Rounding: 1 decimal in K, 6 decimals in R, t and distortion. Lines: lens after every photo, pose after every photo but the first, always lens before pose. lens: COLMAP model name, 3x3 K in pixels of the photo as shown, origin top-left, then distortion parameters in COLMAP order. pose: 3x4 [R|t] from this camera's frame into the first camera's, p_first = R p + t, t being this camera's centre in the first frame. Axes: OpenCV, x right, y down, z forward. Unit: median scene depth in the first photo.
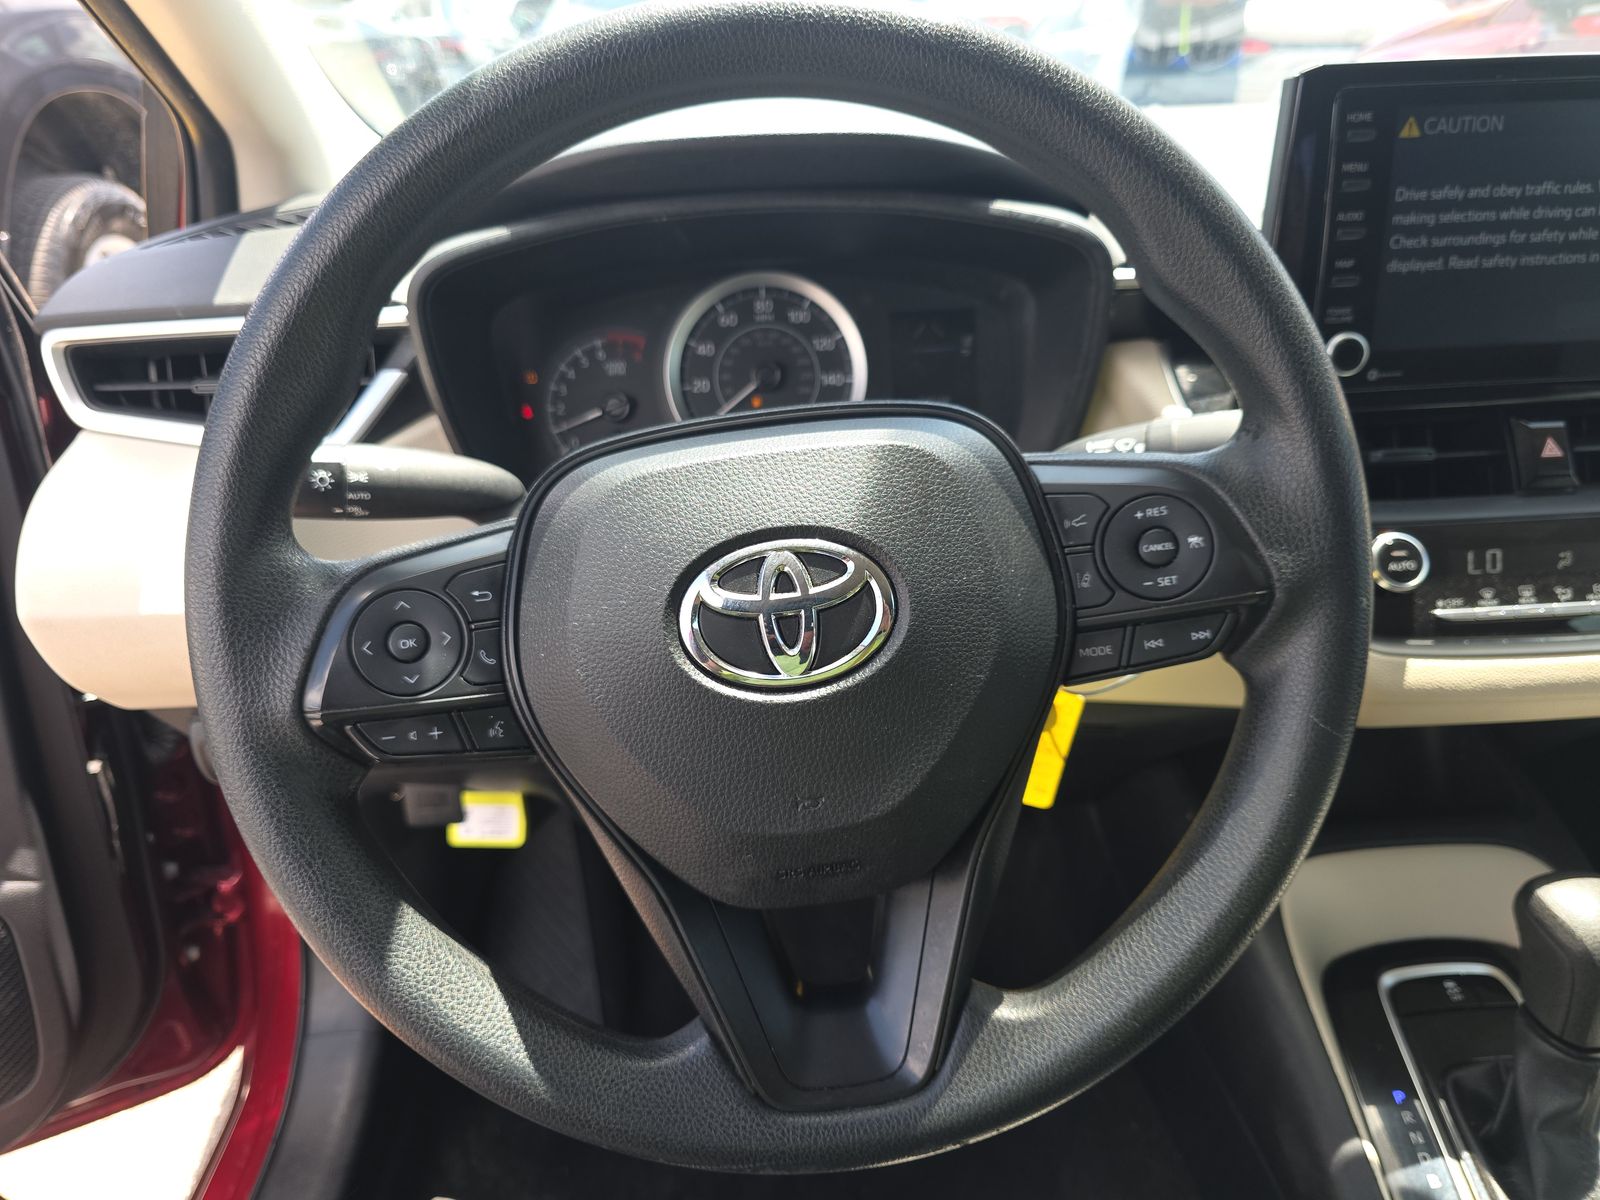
lens RADIAL K [[1064.7, 0, 800.2], [0, 1064.7, 596.3], [0, 0, 1]] dist [0.023097, -0.018721]
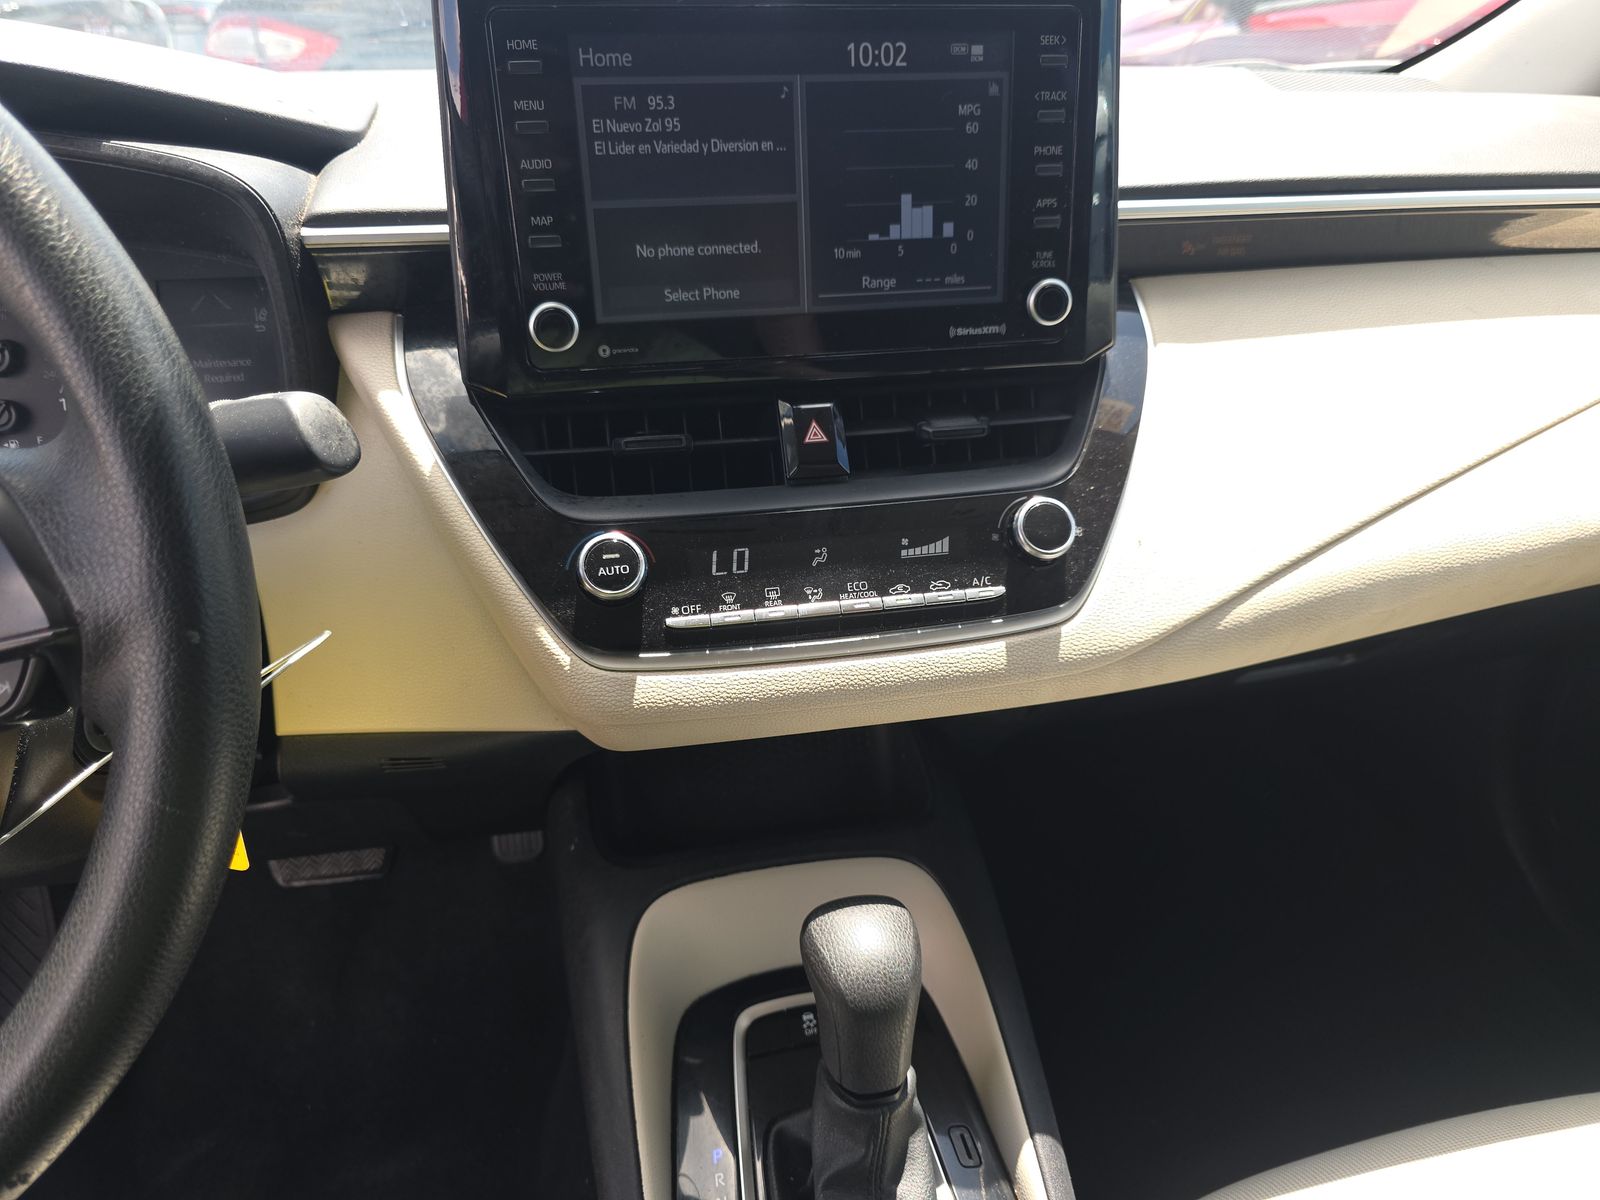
lens RADIAL K [[1064.7, 0, 799.8], [0, 1064.7, 600.2], [0, 0, 1]] dist [0.023097, -0.018721]
pose [[0.988778, -0.040178, 0.143885, 0.455558], [0.038569, 0.999158, 0.013954, -0.008121], [-0.144325, -0.008248, 0.989496, 0.094741]]
